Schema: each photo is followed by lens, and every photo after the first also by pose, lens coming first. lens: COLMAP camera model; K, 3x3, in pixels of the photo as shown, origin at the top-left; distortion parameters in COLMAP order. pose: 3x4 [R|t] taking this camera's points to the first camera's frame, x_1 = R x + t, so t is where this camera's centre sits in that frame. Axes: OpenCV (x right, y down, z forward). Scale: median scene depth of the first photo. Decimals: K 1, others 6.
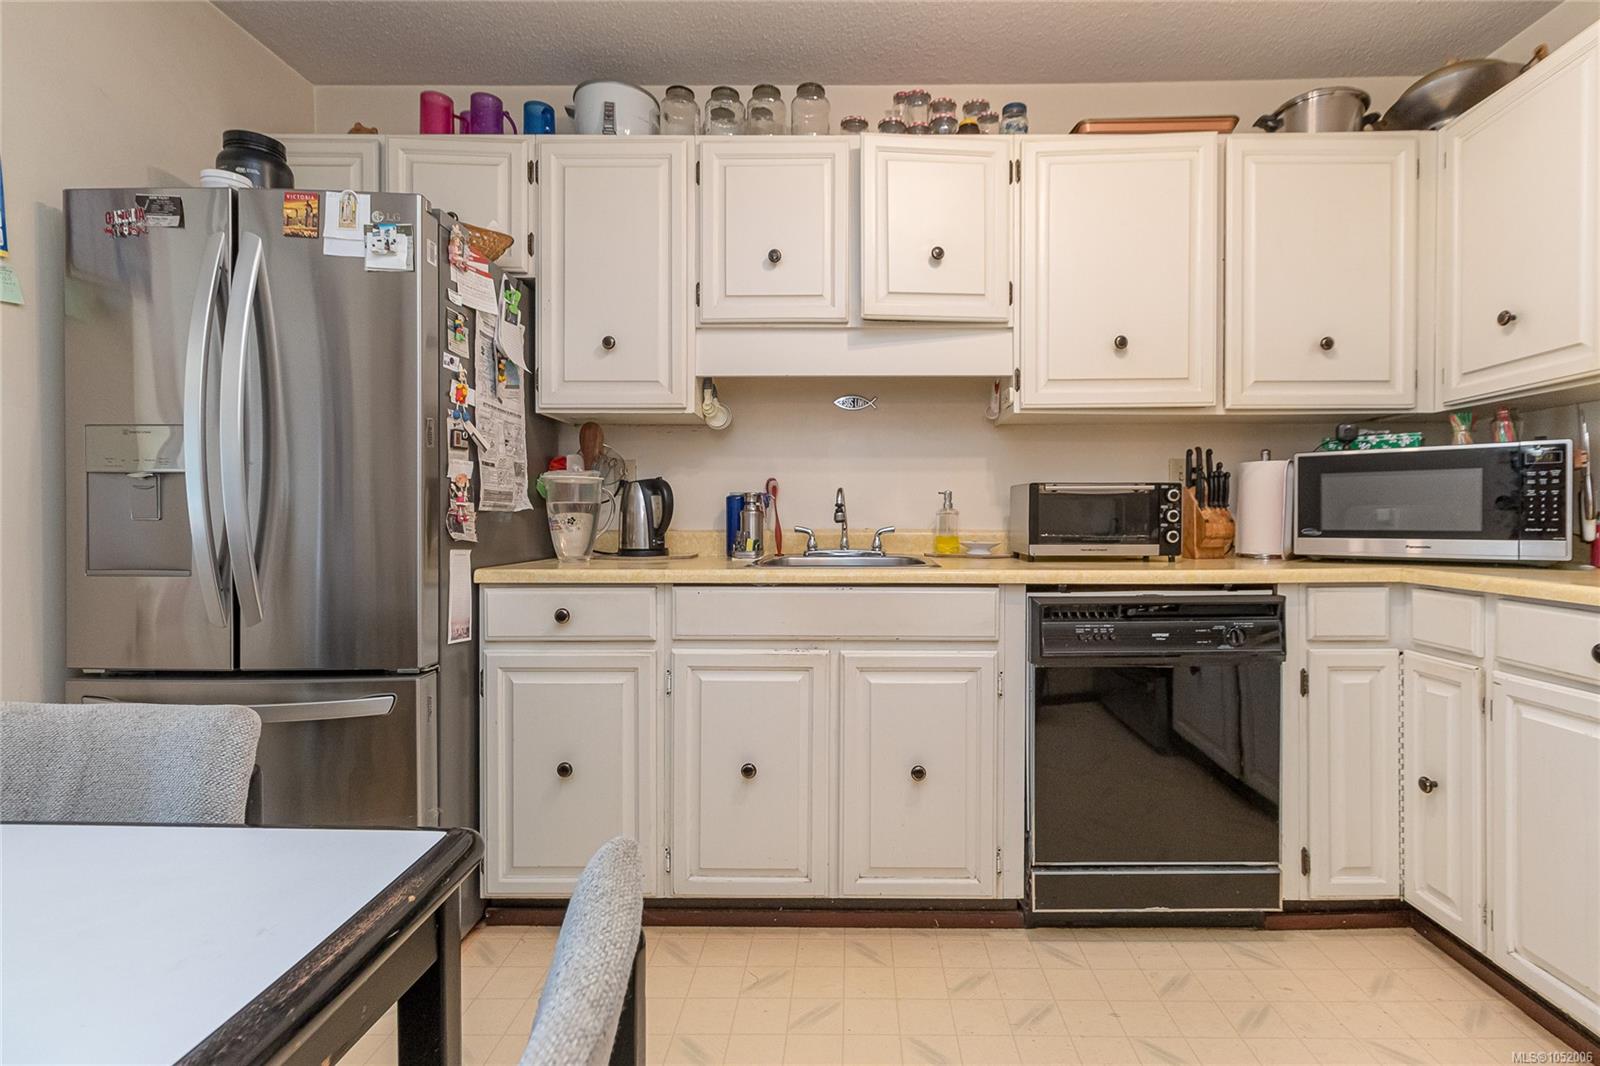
lens RADIAL K [[745.4, 0, 857.1], [0, 745.4, 524.6], [0, 0, 1]] dist [0.003169, 0.000601]
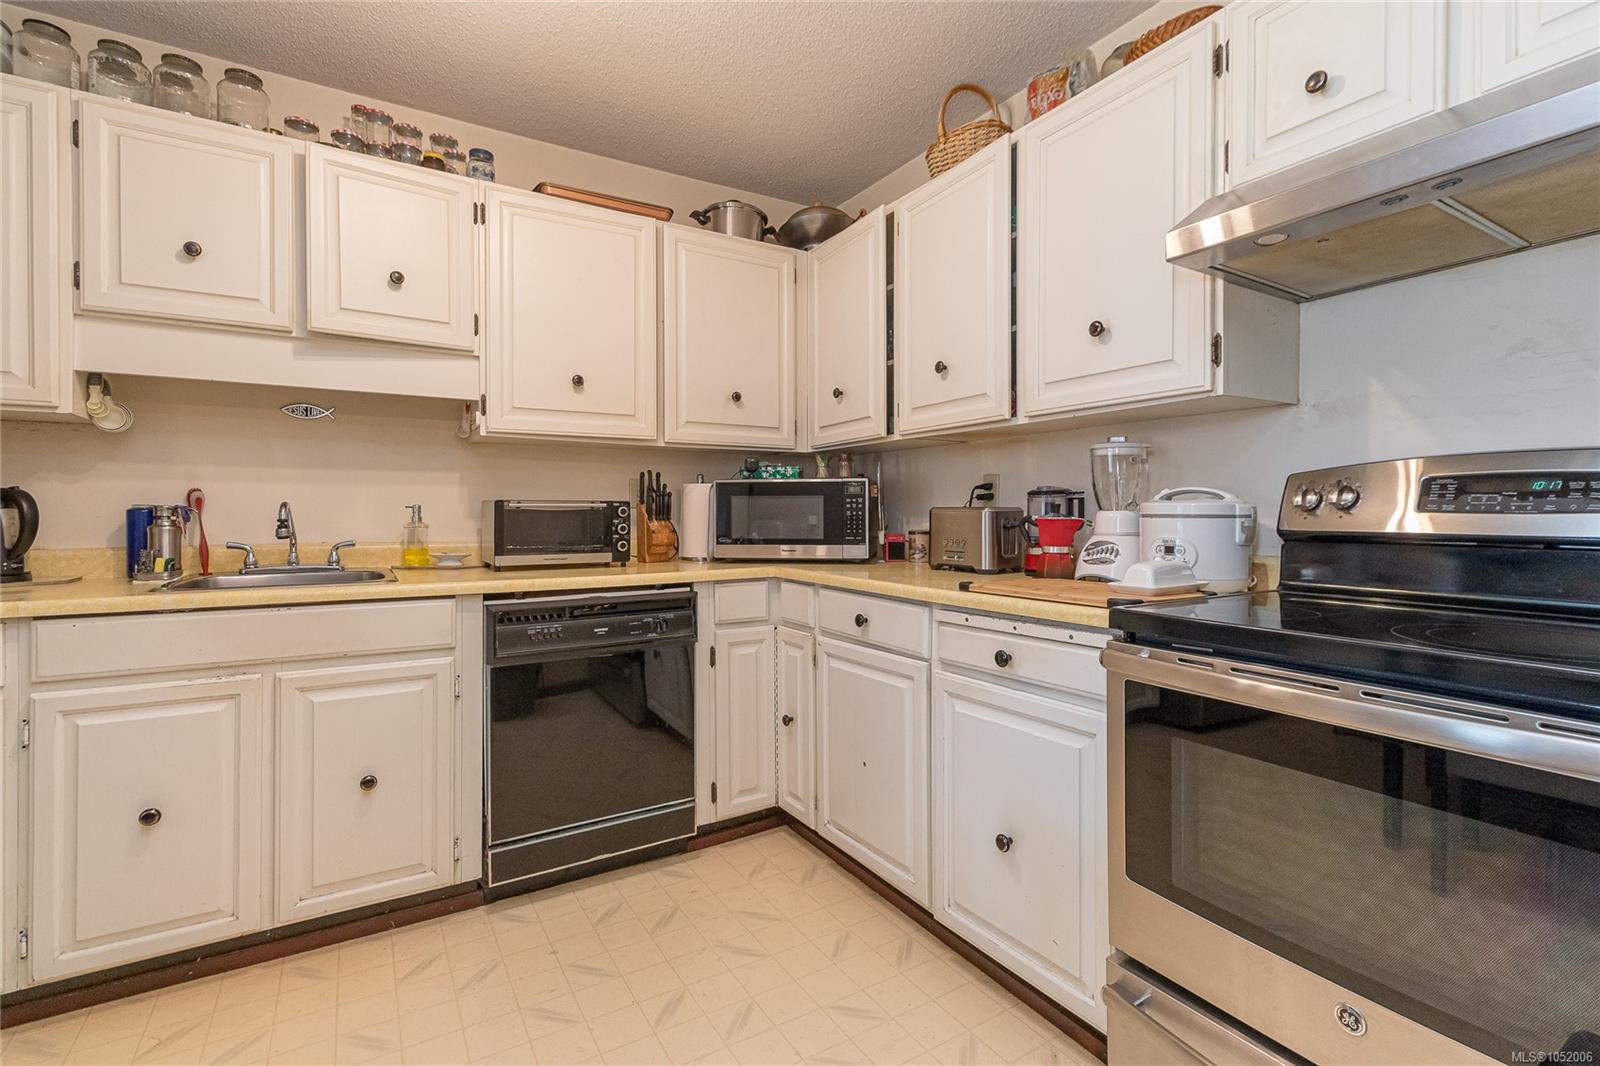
lens RADIAL K [[722.2, 0, 803.3], [0, 722.2, 518.8], [0, 0, 1]] dist [0.002794, 0.000800]
pose [[0.851485, -0.002759, 0.524372, 0.061088], [0.004666, 0.999986, -0.002315, -0.024203], [-0.524358, 0.004418, 0.851486, -0.148875]]
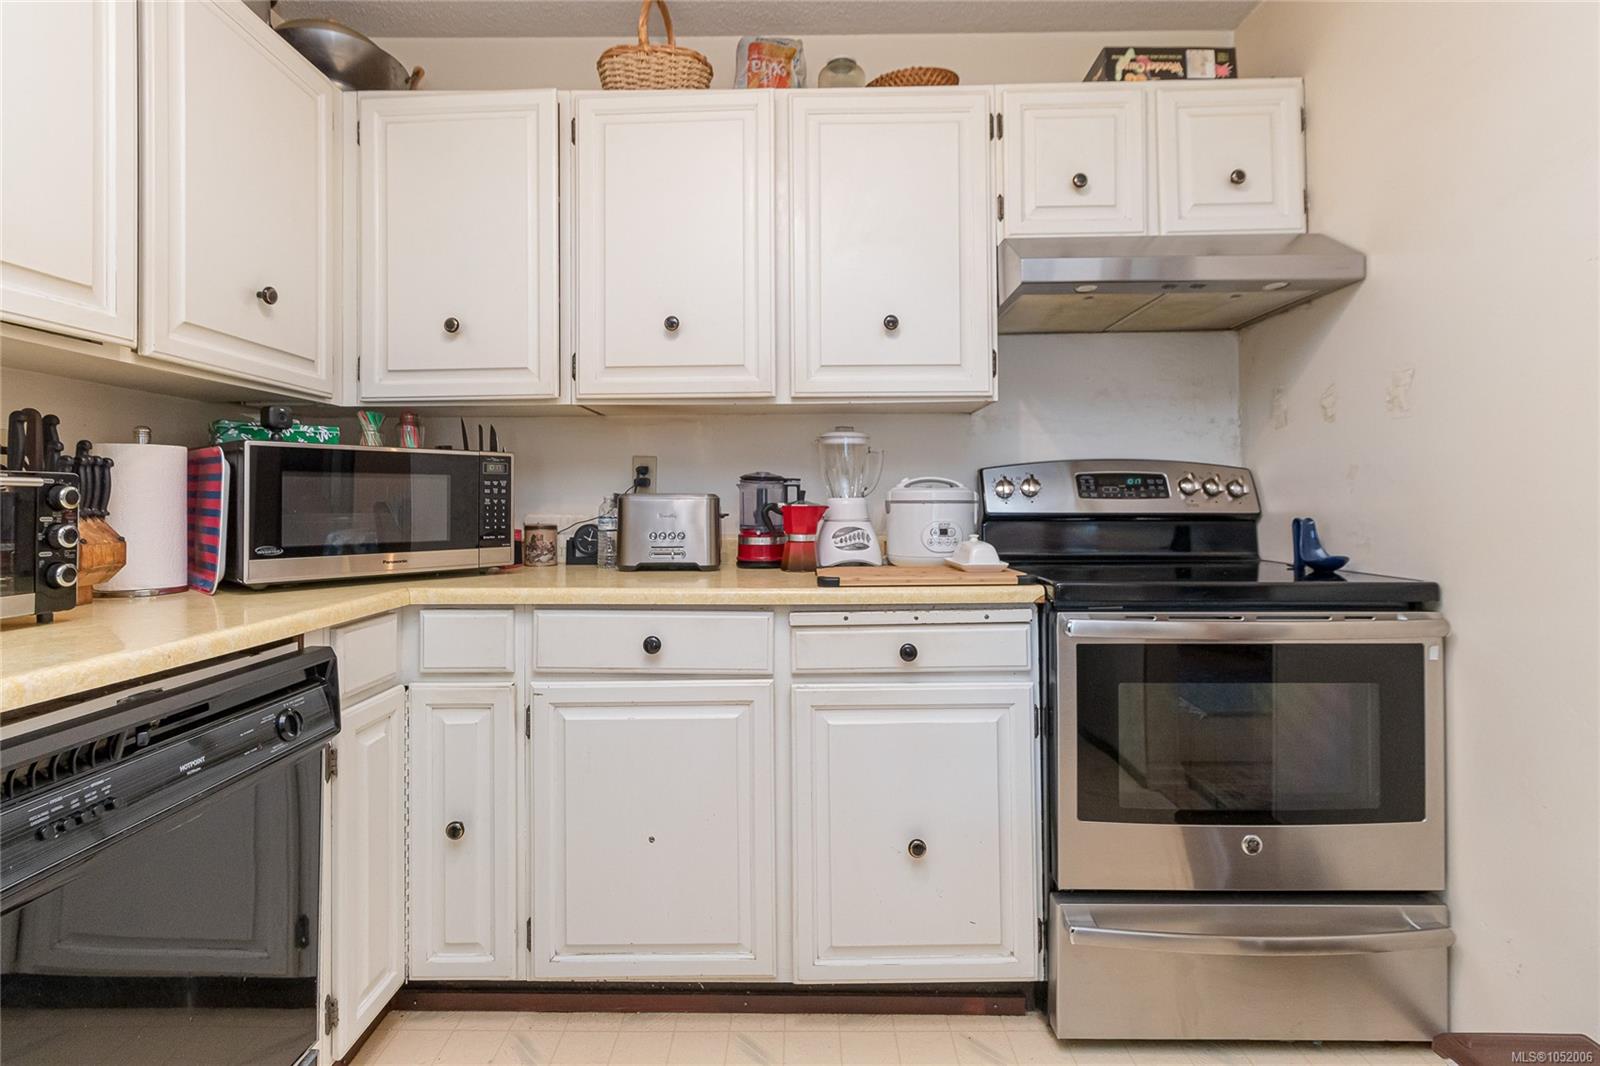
lens RADIAL K [[753.5, 0, 791.3], [0, 753.5, 491.9], [0, 0, 1]] dist [0.001913, 0.000200]
pose [[0.011266, 0.018148, 0.999772, -0.113072], [0.016085, 0.999703, -0.018328, -0.025456], [-0.999807, 0.016288, 0.010971, 0.482606]]
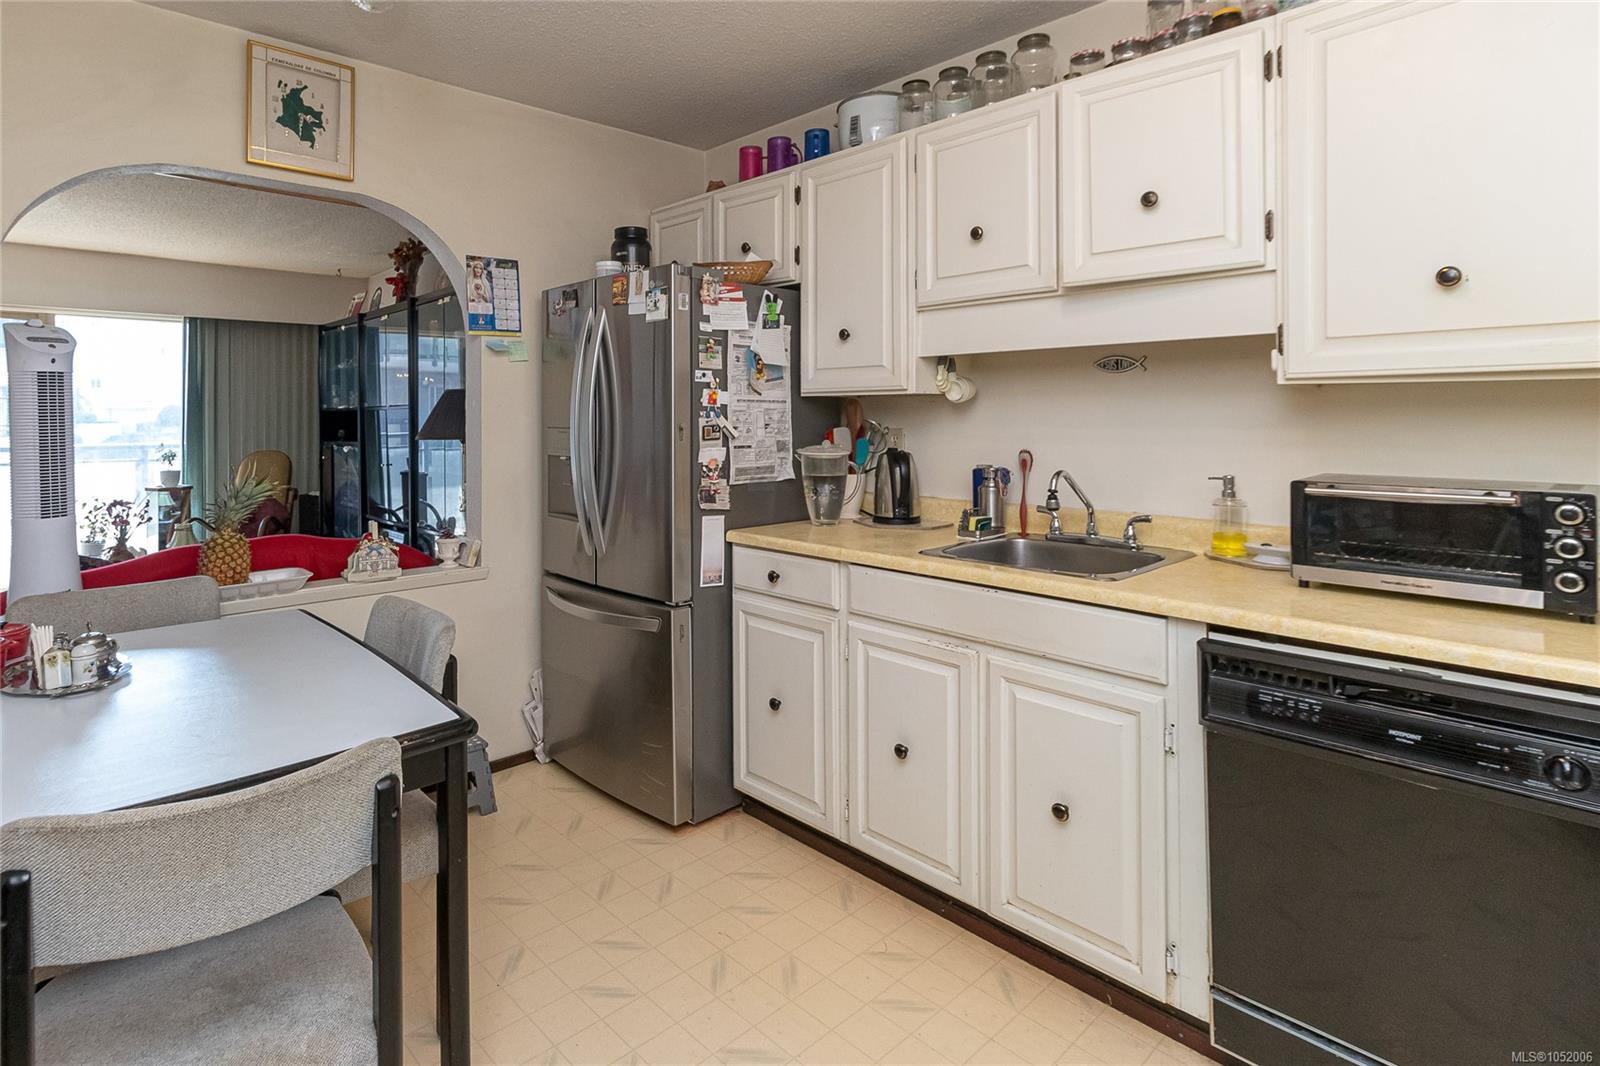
lens RADIAL K [[826.2, 0, 706.6], [0, 826.2, 416.0], [0, 0, 1]] dist [0.000190, 0.000526]
pose [[0.657541, -0.001270, -0.753418, 0.476385], [-0.006529, 0.999951, -0.007384, -0.111870], [0.753391, 0.009774, 0.657501, 0.026365]]
